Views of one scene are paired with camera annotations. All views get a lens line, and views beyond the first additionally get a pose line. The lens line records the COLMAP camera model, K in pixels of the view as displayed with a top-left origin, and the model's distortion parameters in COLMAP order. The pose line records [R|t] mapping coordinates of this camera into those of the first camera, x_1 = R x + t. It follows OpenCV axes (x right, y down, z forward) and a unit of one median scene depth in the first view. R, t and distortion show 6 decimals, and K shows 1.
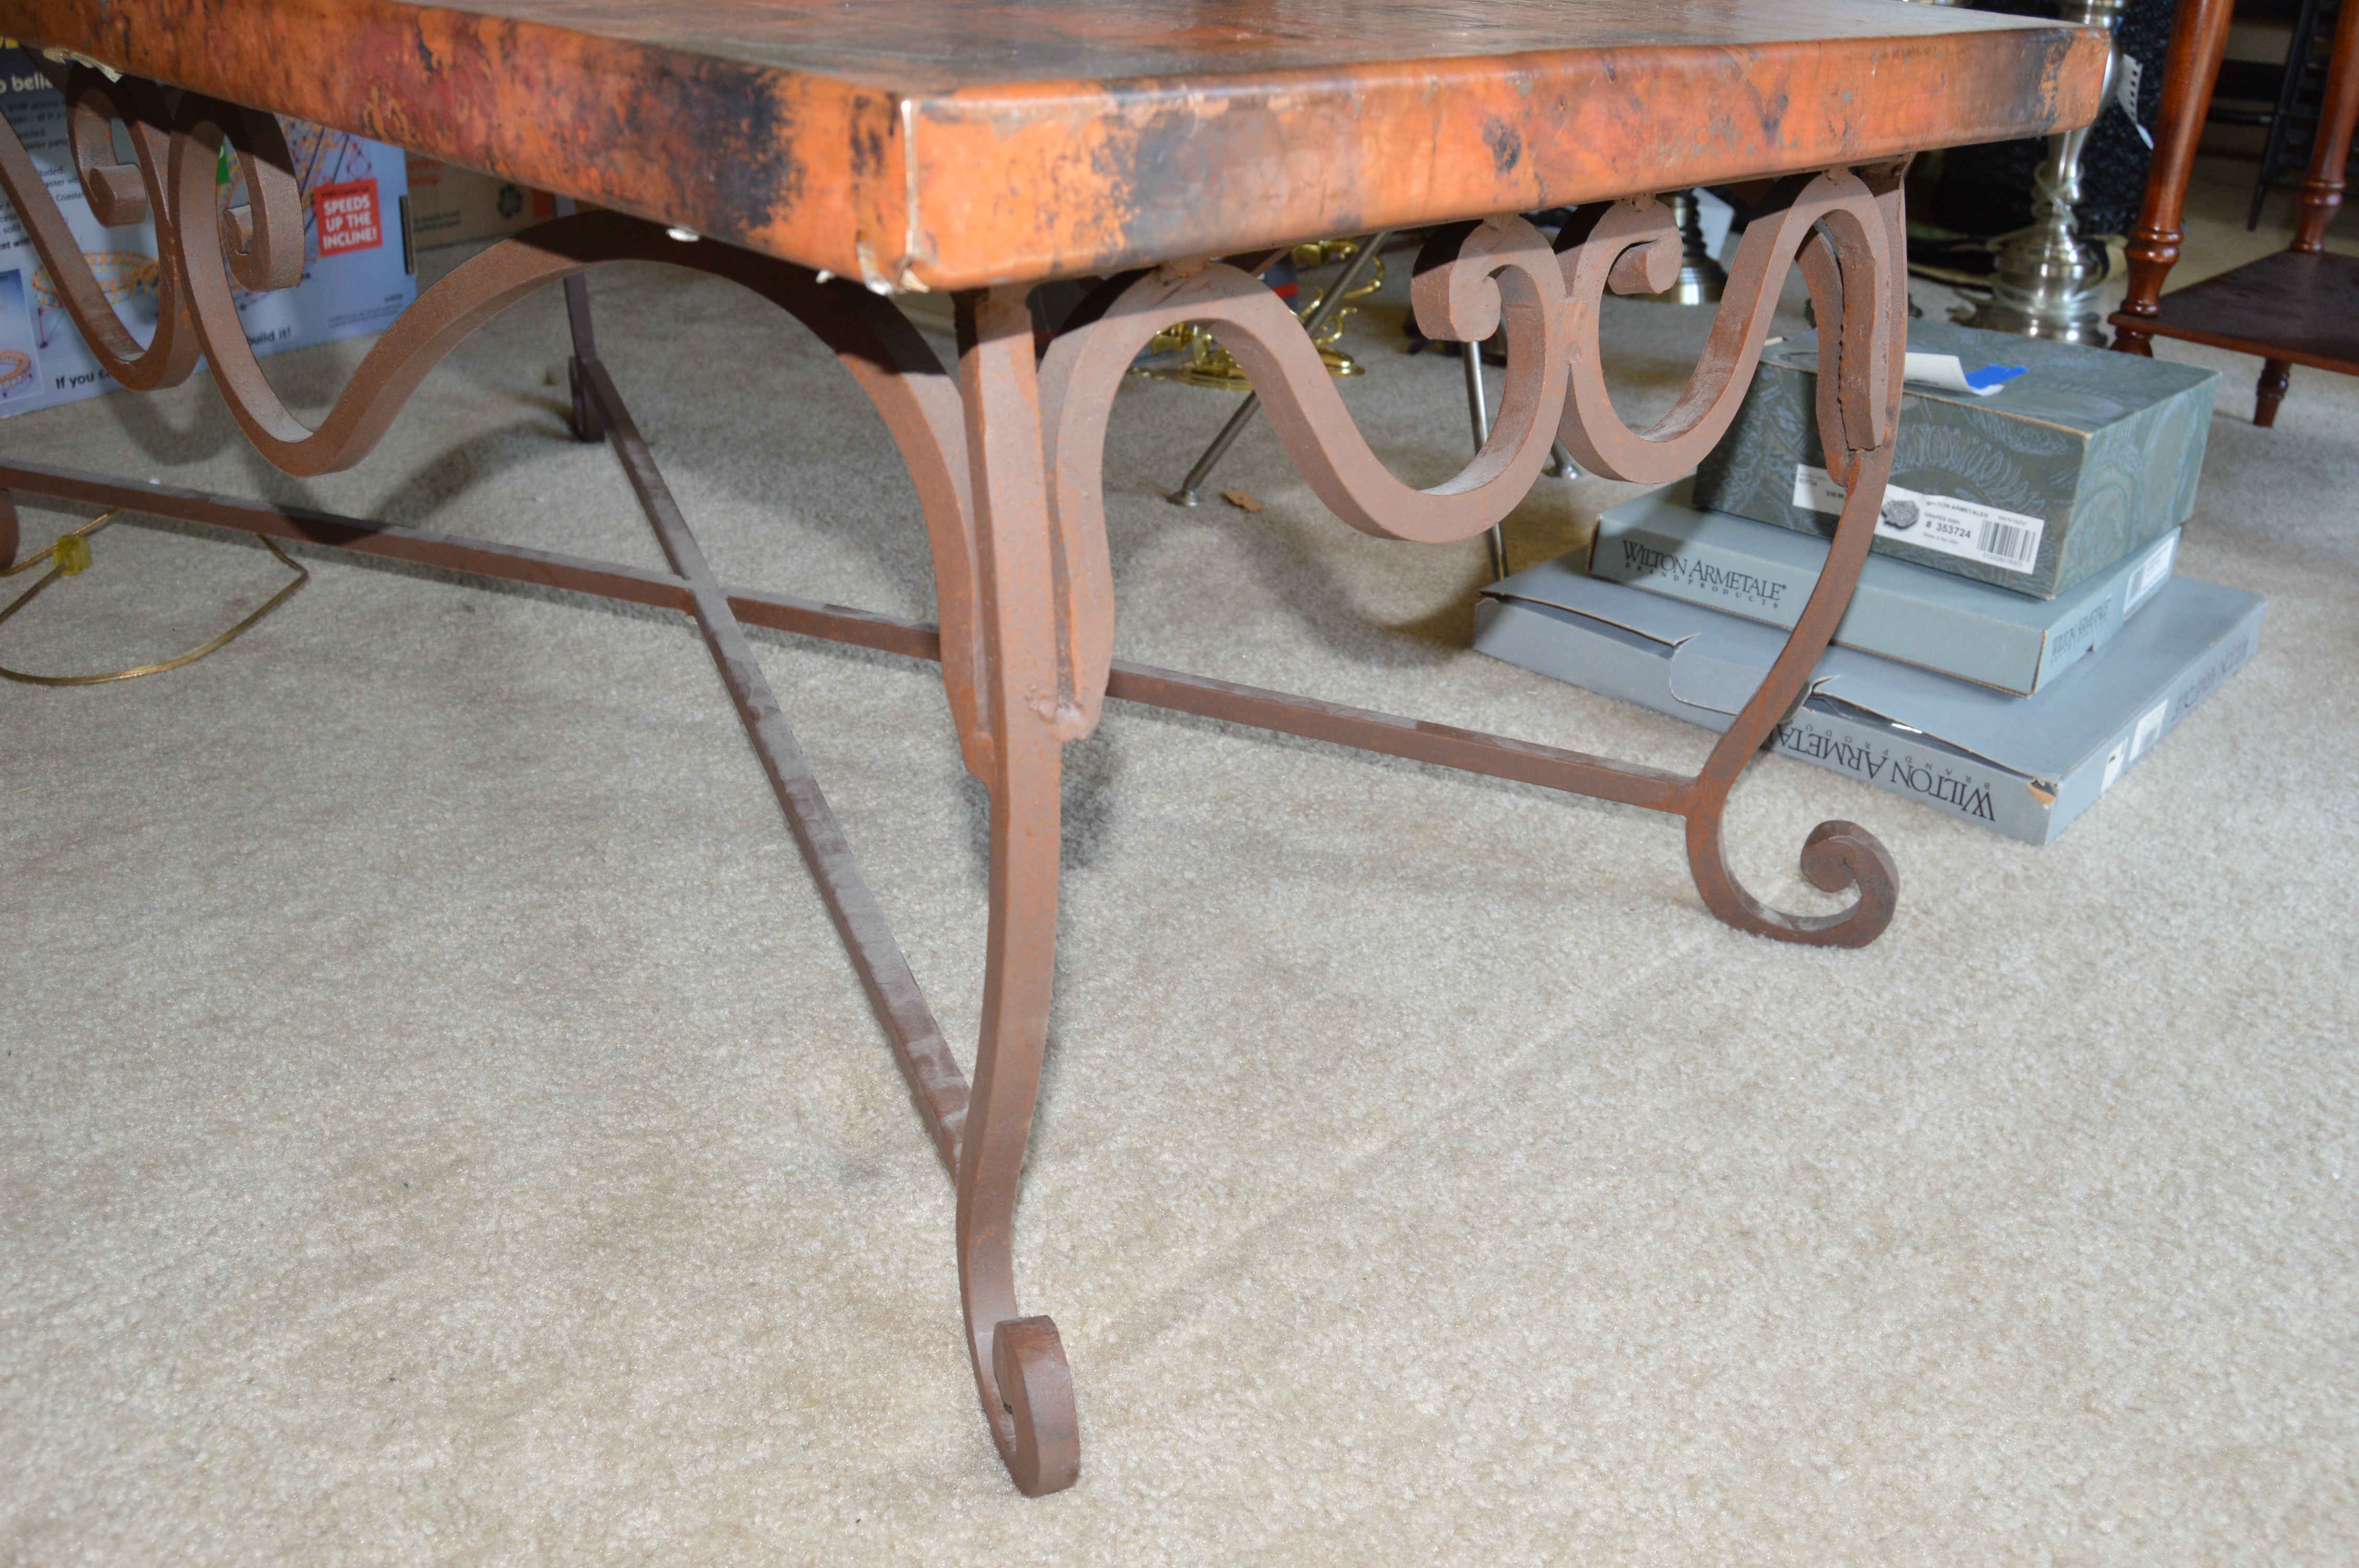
lens RADIAL K [[2036.7, 0, 1173.2], [0, 2036.7, 778.5], [0, 0, 1]] dist [-0.089073, 0.032702]
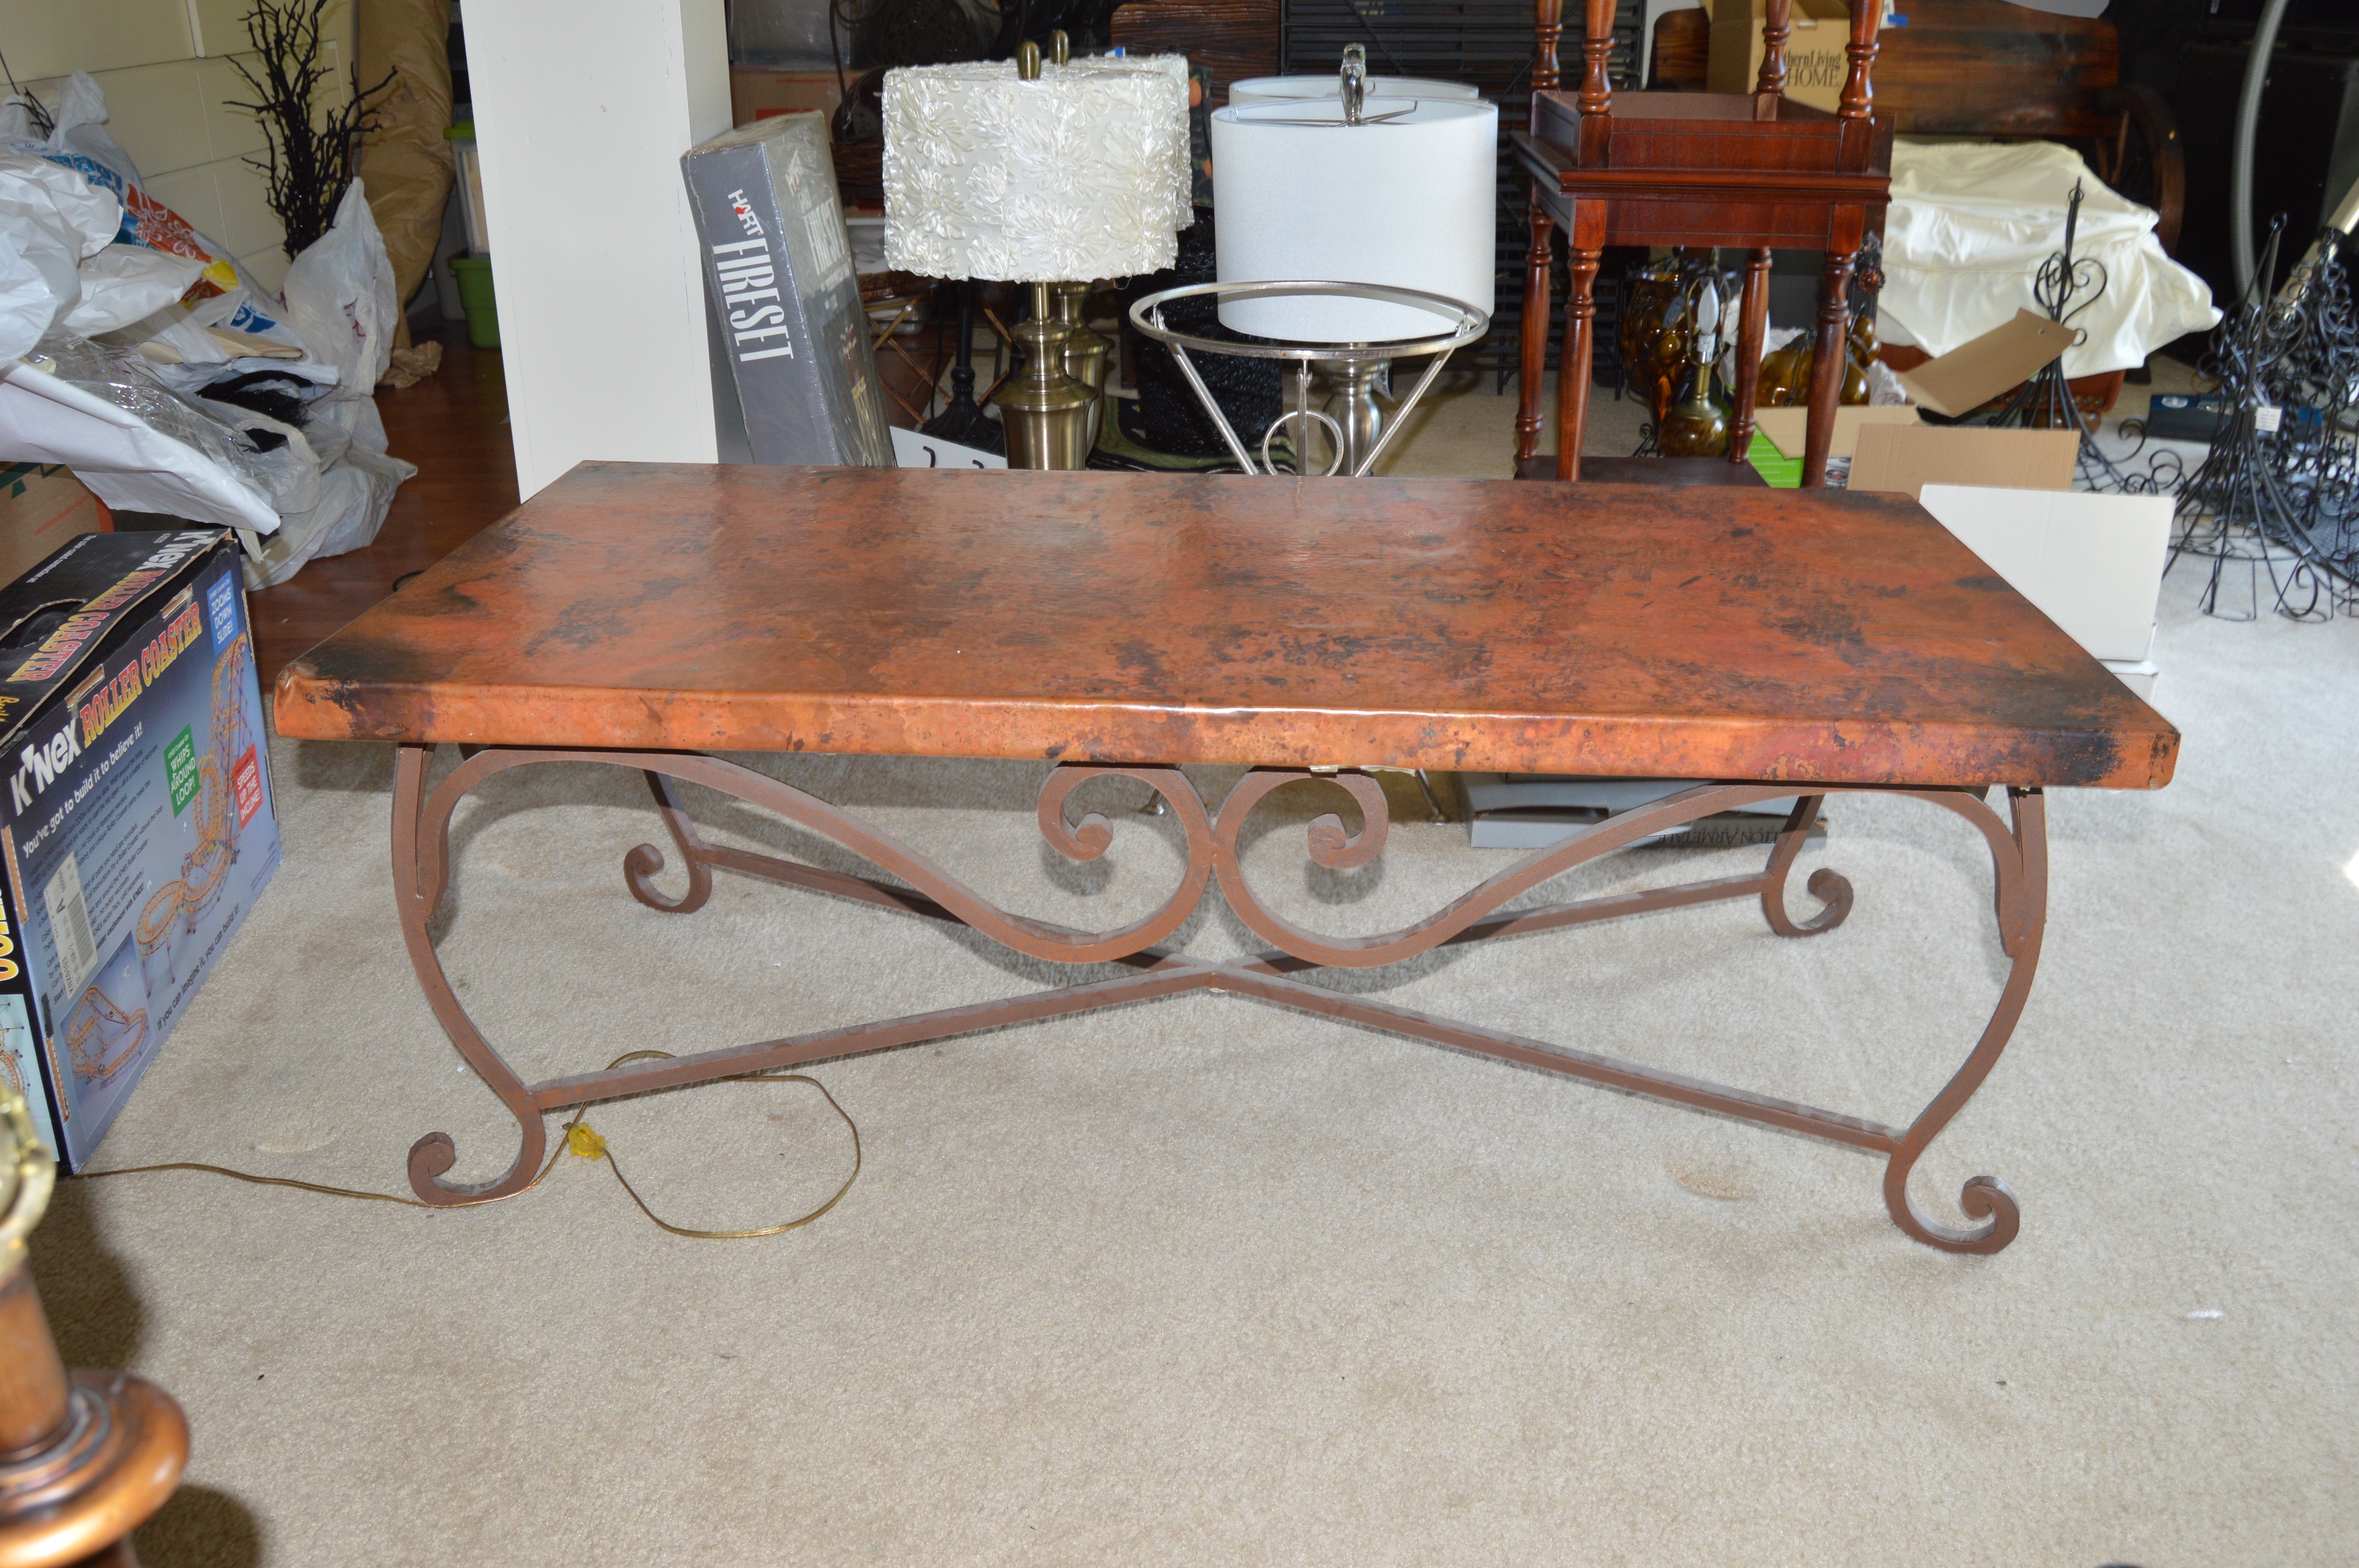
lens RADIAL K [[1932.0, 0, 1186.1], [0, 1932.0, 799.7], [0, 0, 1]] dist [-0.058352, 0.000472]
pose [[0.746443, -0.296604, 0.595693, -1.277819], [0.311477, 0.946785, 0.081116, -0.401232], [-0.588052, 0.124996, 0.799106, -0.172890]]
